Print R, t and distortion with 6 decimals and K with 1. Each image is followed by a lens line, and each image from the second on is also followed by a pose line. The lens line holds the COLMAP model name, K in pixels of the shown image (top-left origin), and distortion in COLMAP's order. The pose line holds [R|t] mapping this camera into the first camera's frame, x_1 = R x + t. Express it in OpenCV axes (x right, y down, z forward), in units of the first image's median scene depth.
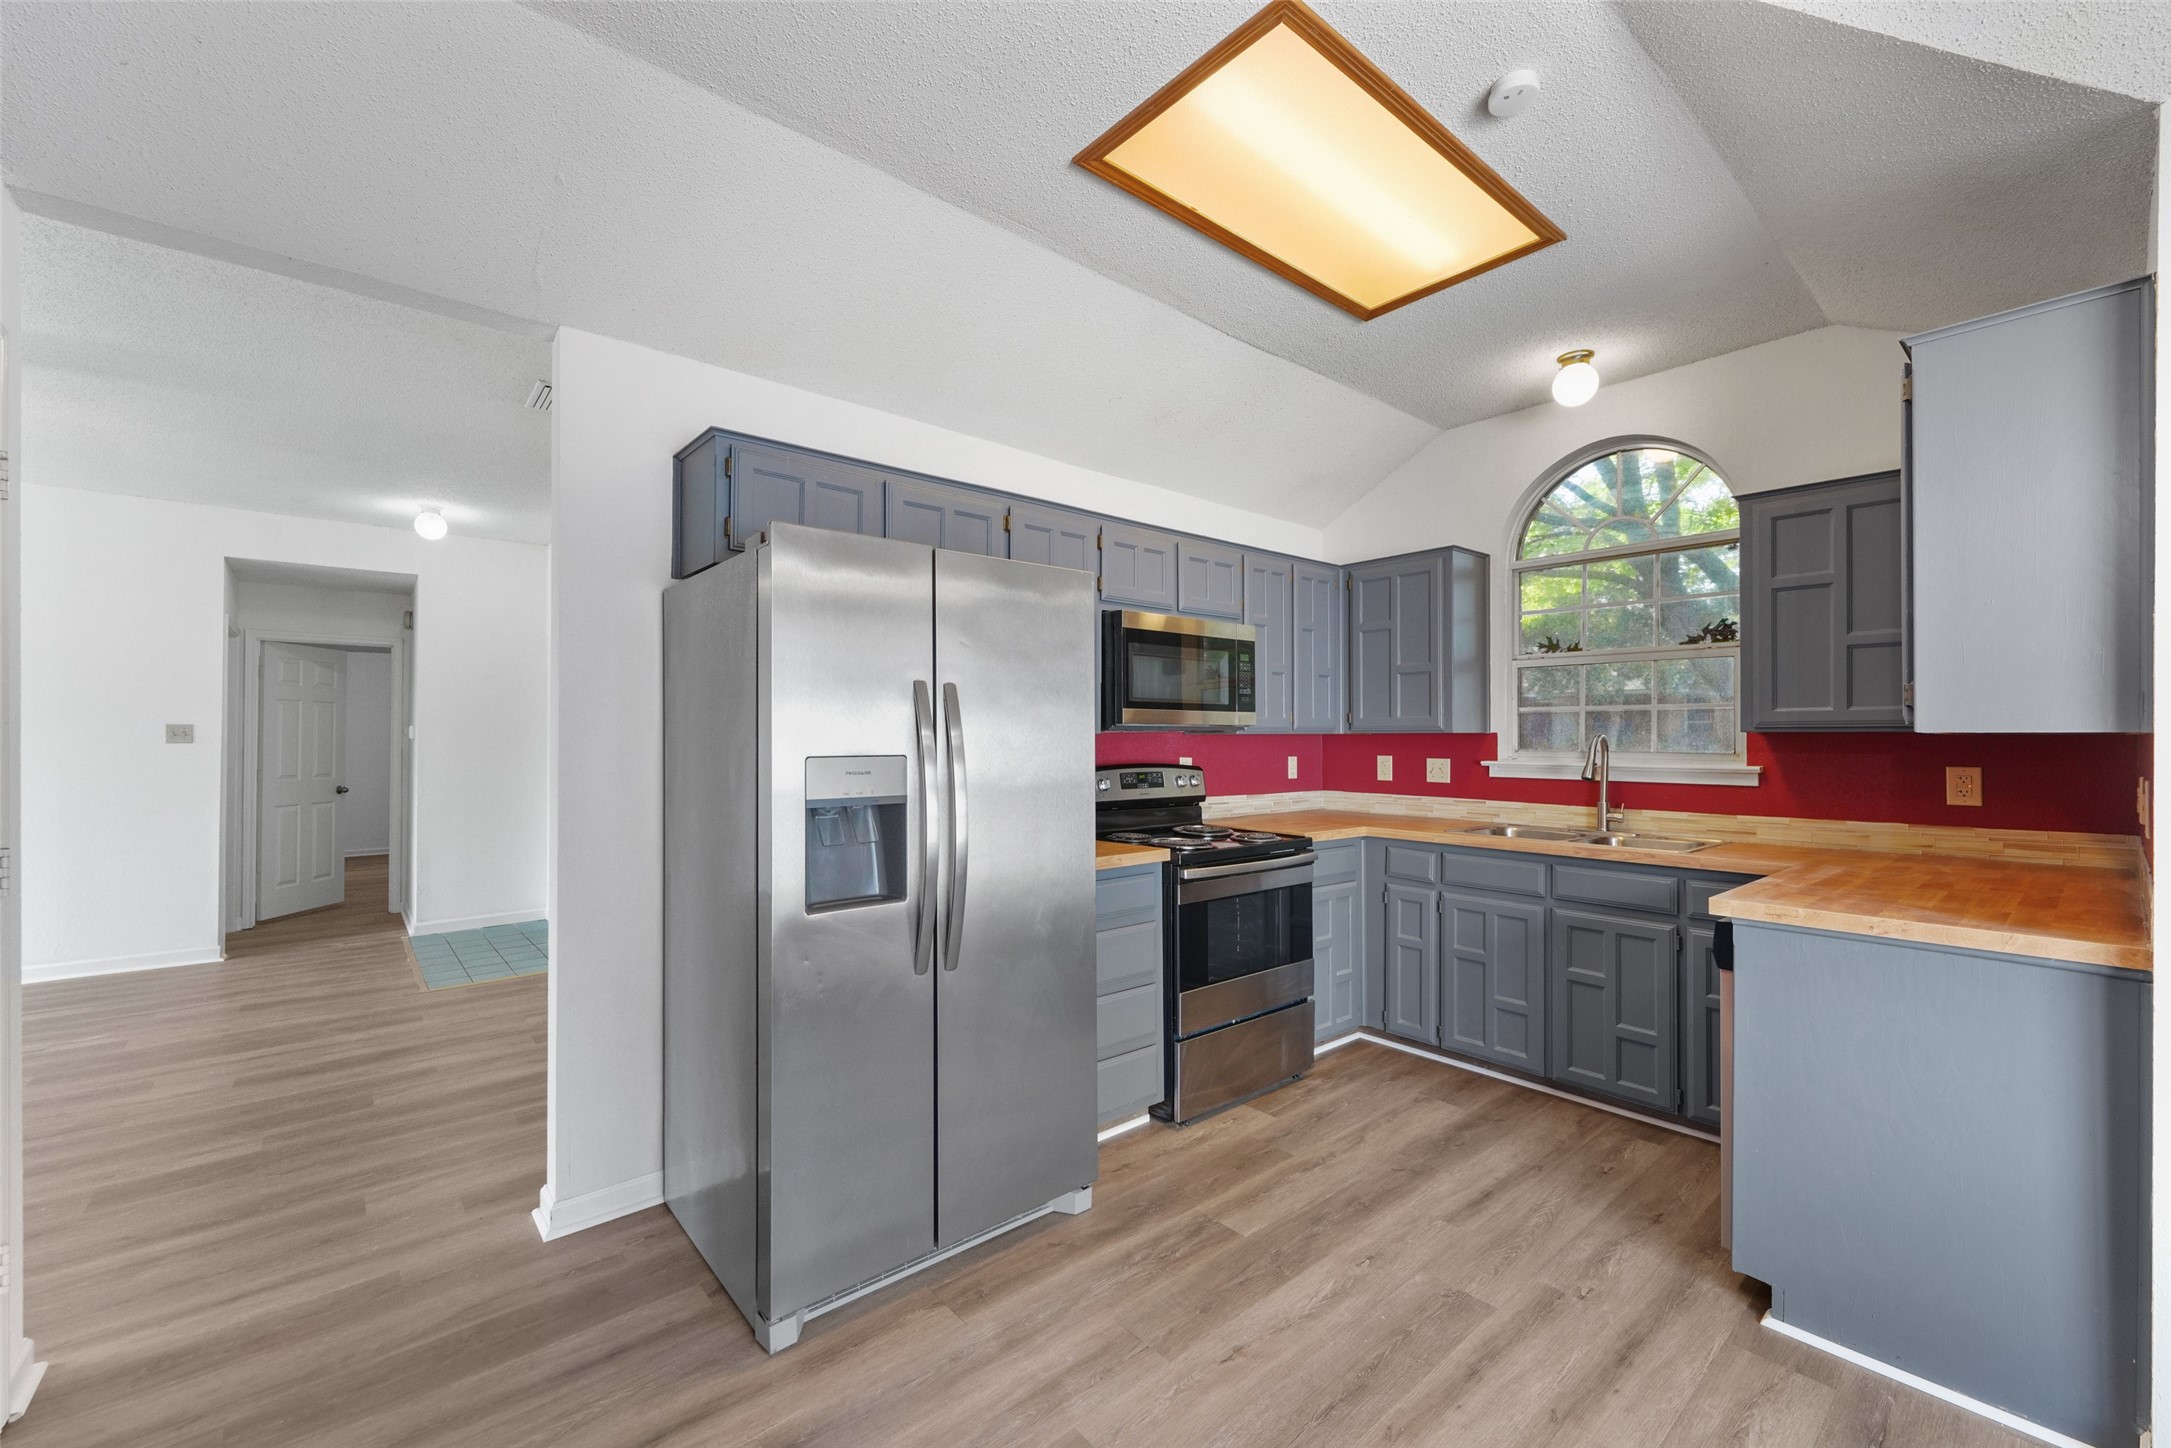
lens RADIAL K [[867.1, 0, 1072.3], [0, 867.1, 725.3], [0, 0, 1]] dist [0.002285, -0.000432]
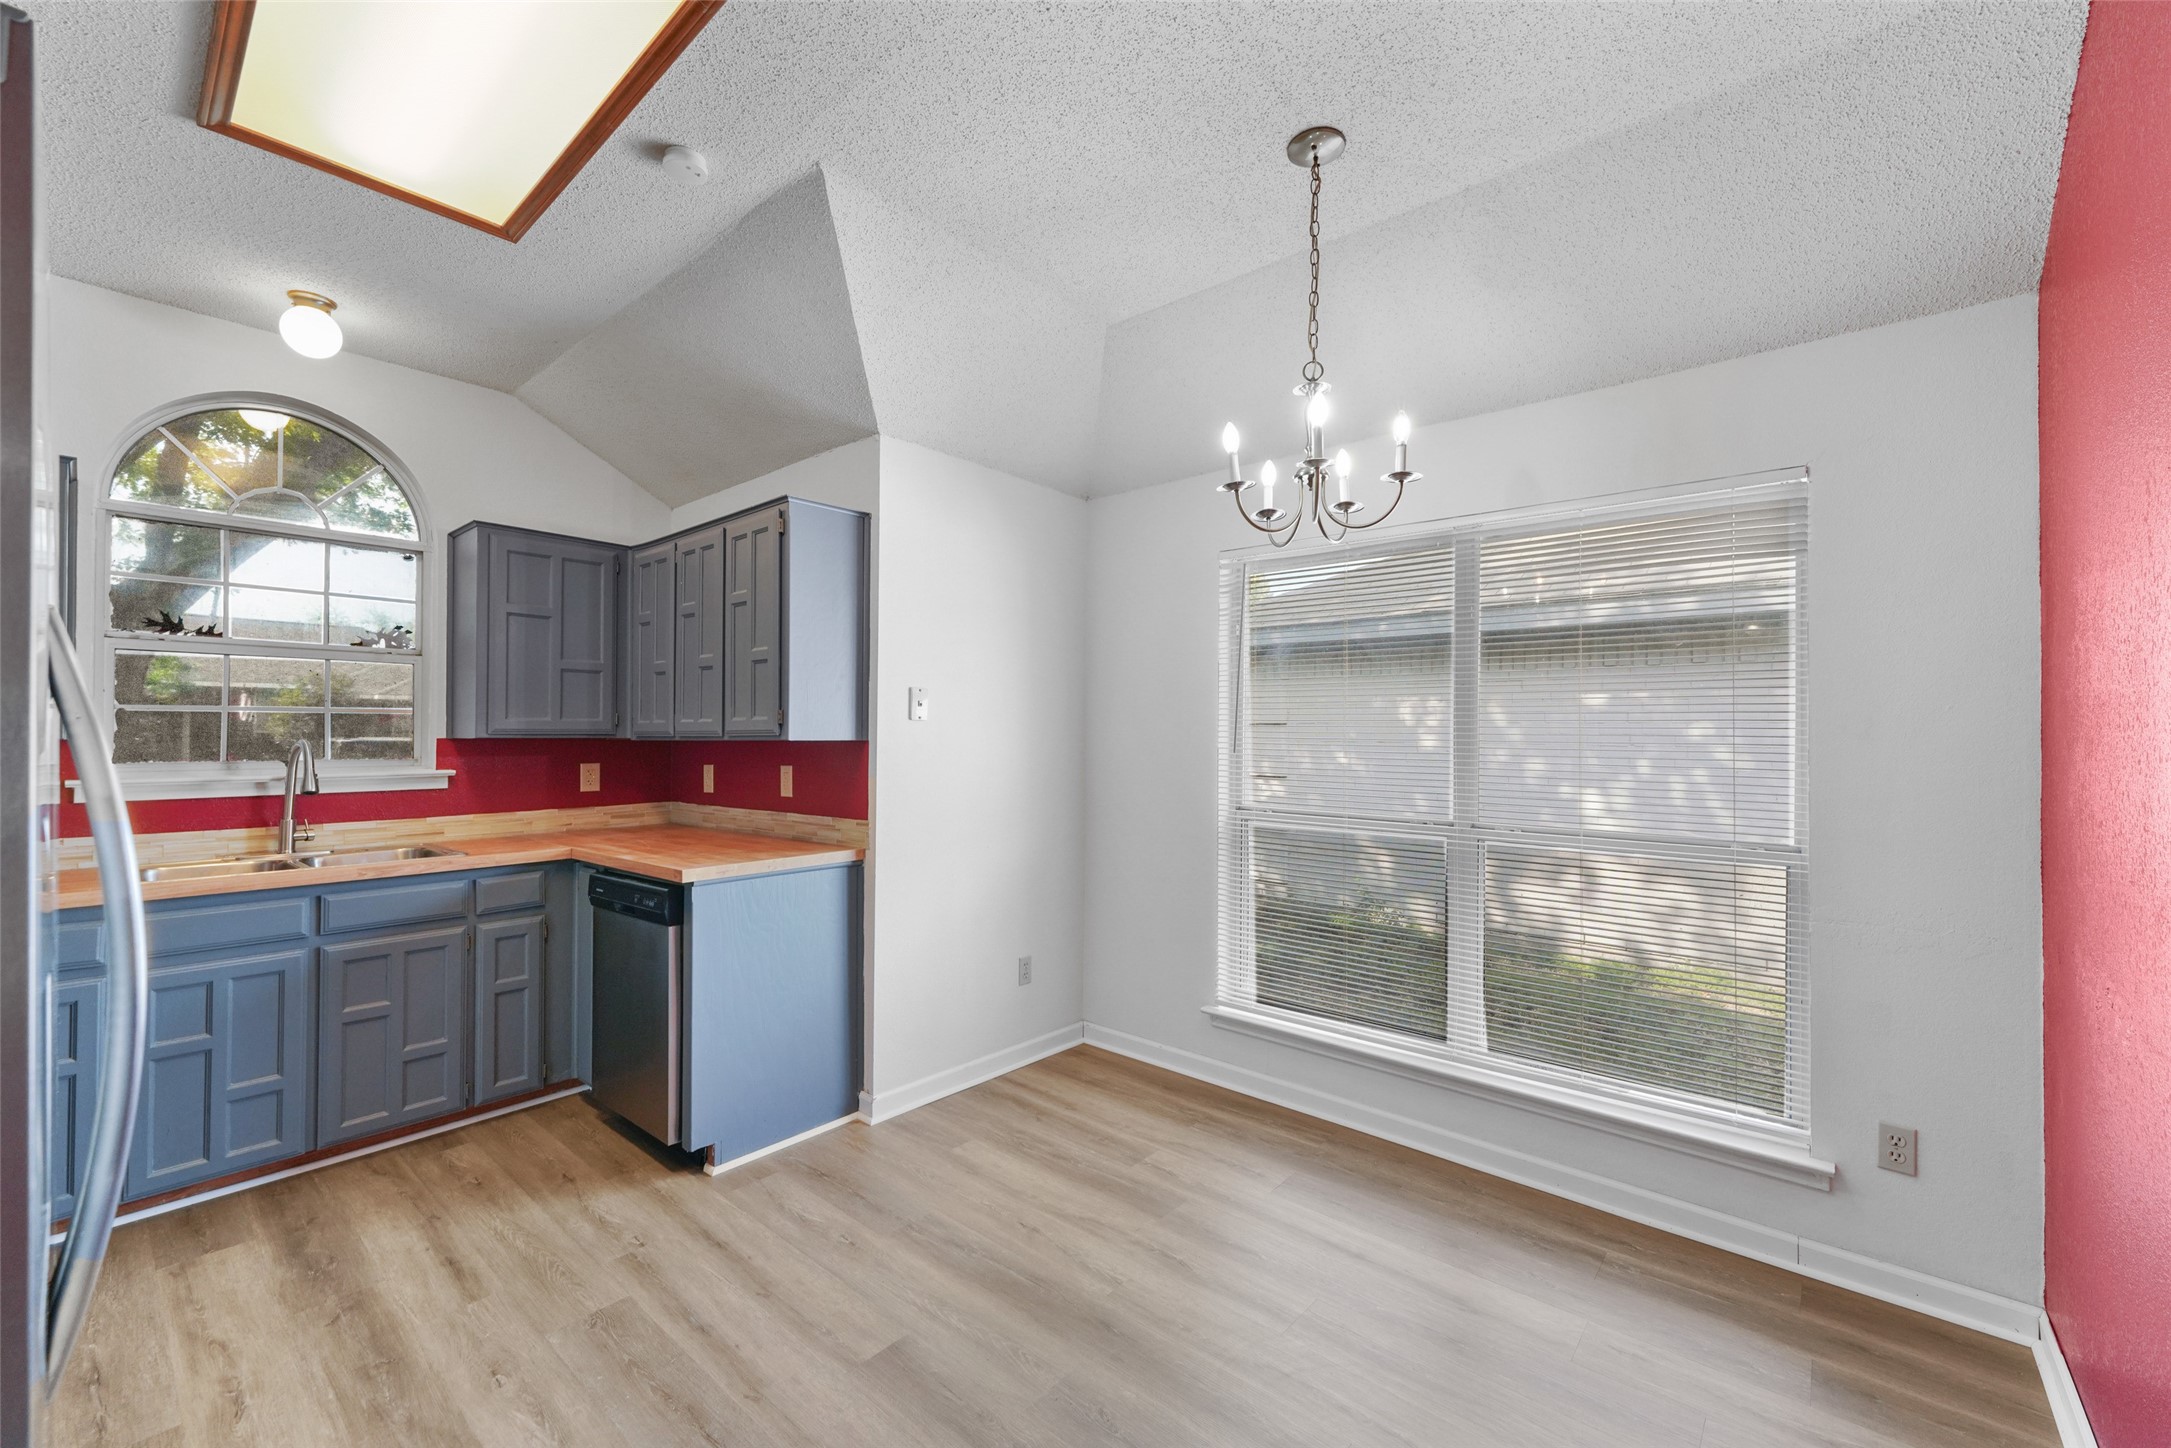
lens RADIAL K [[867.1, 0, 1072.3], [0, 867.1, 725.3], [0, 0, 1]] dist [0.002285, -0.000432]
pose [[-0.147828, 0.010272, 0.988960, -0.365591], [-0.011558, 0.999860, -0.012112, -0.003450], [-0.988946, -0.013221, -0.147688, 0.372651]]
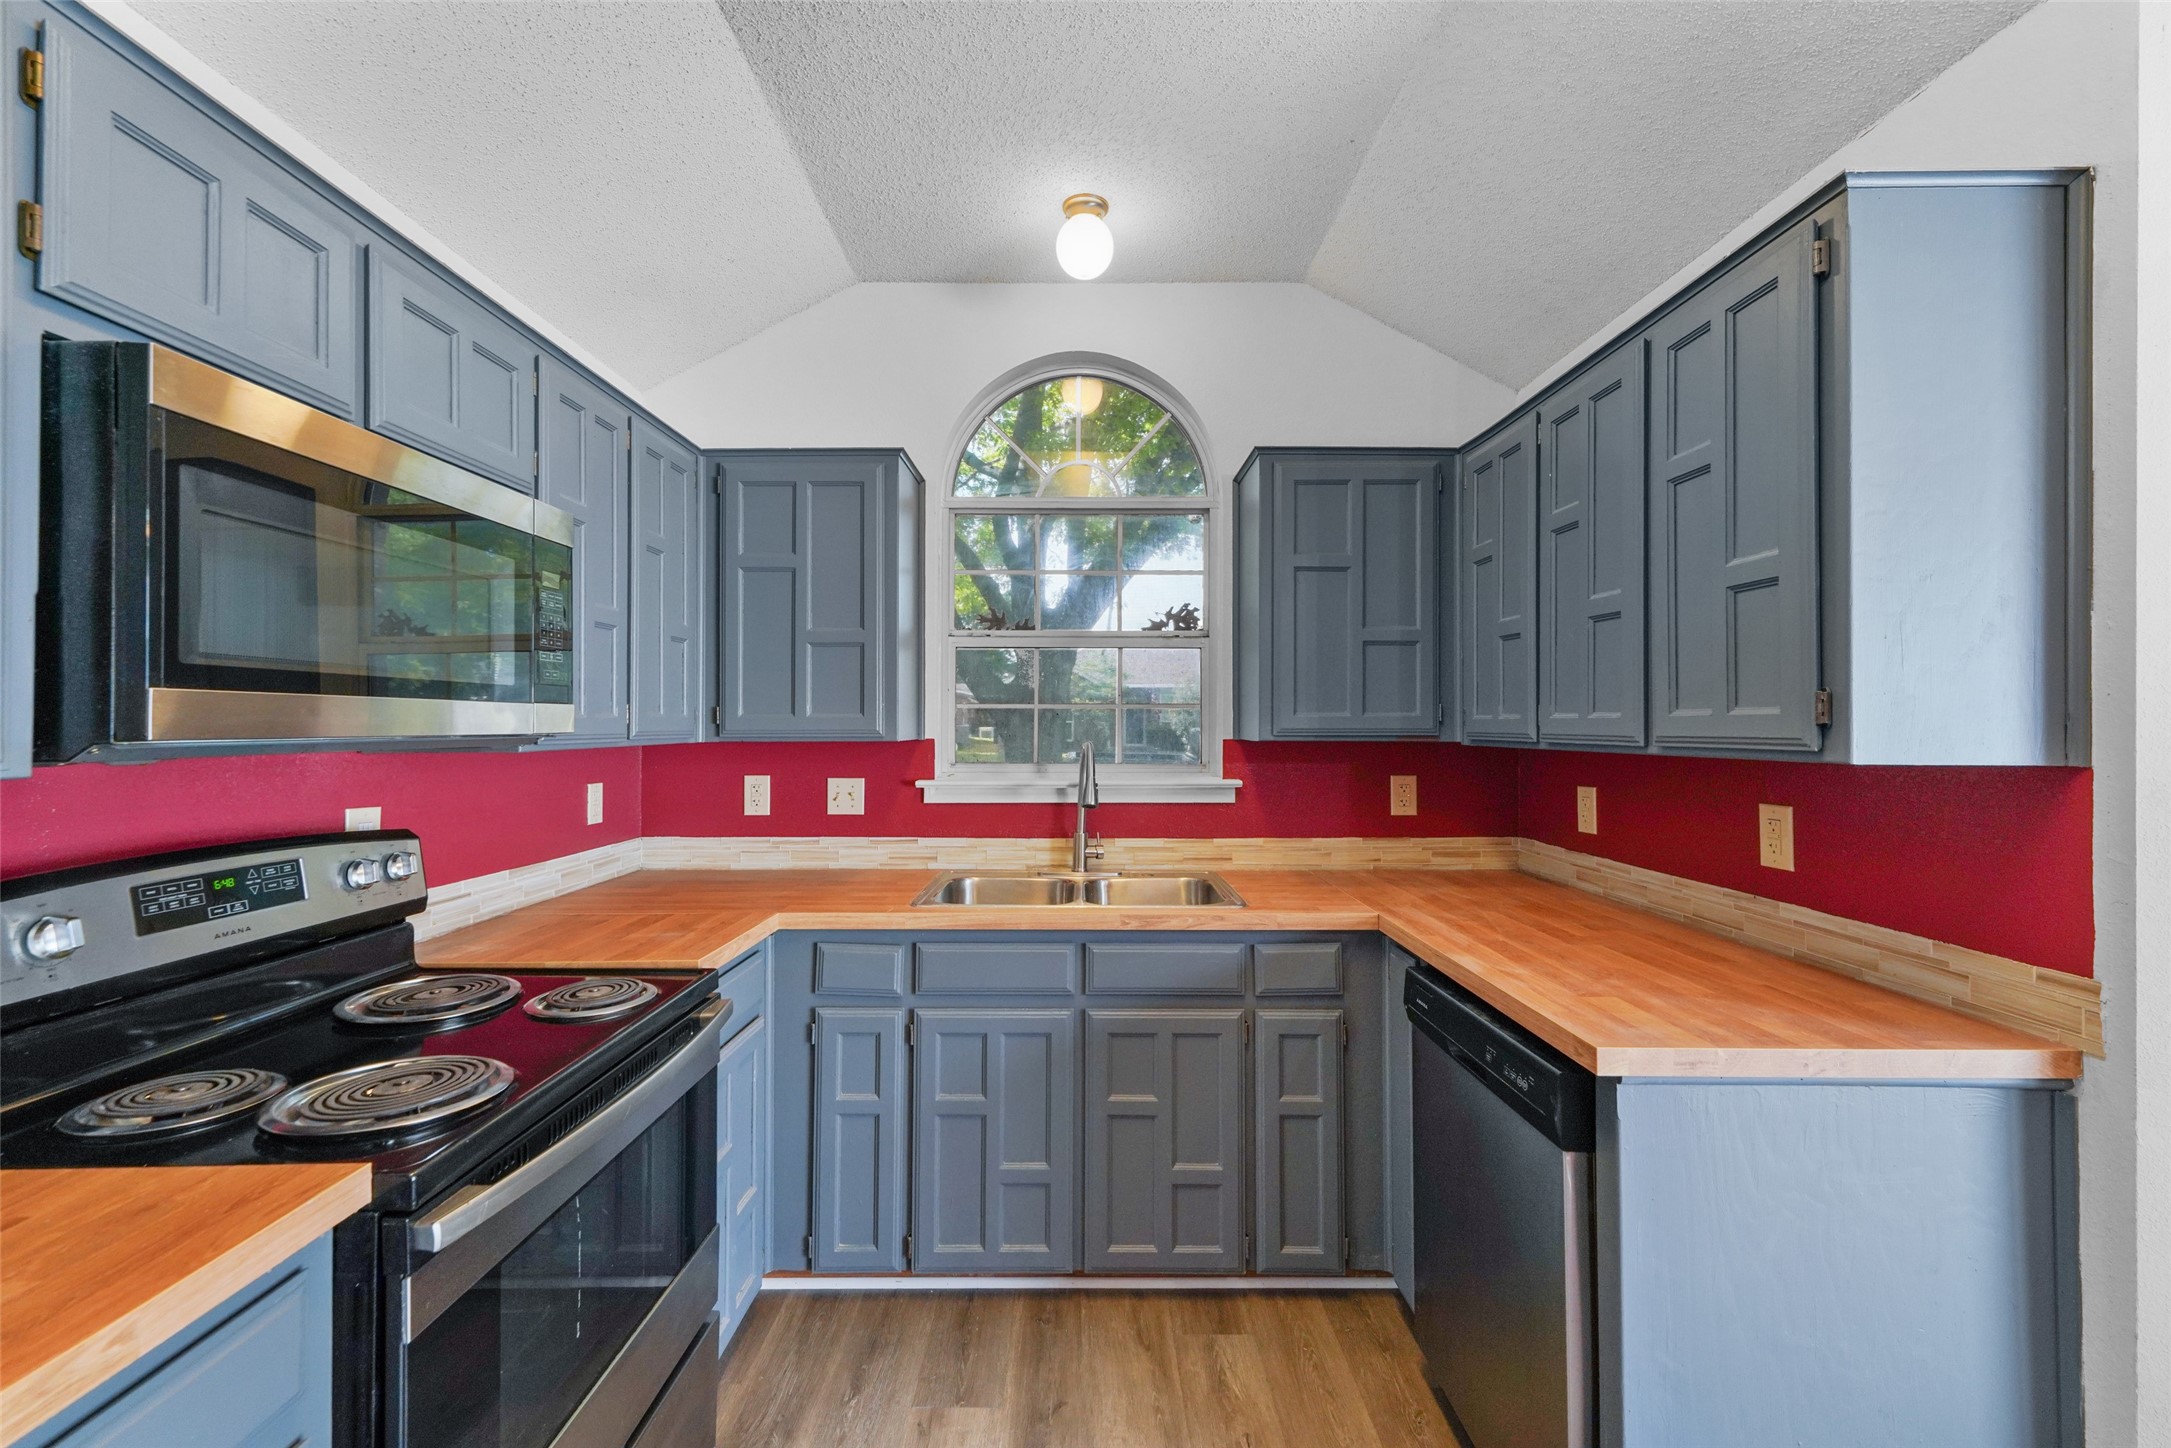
lens RADIAL K [[886.9, 0, 1077.5], [0, 886.9, 713.2], [0, 0, 1]] dist [0.017127, -0.007580]
pose [[0.650058, 0.008530, 0.759837, 0.030497], [-0.009205, 0.999952, -0.003350, -0.012269], [-0.759829, -0.004816, 0.650105, 0.523411]]
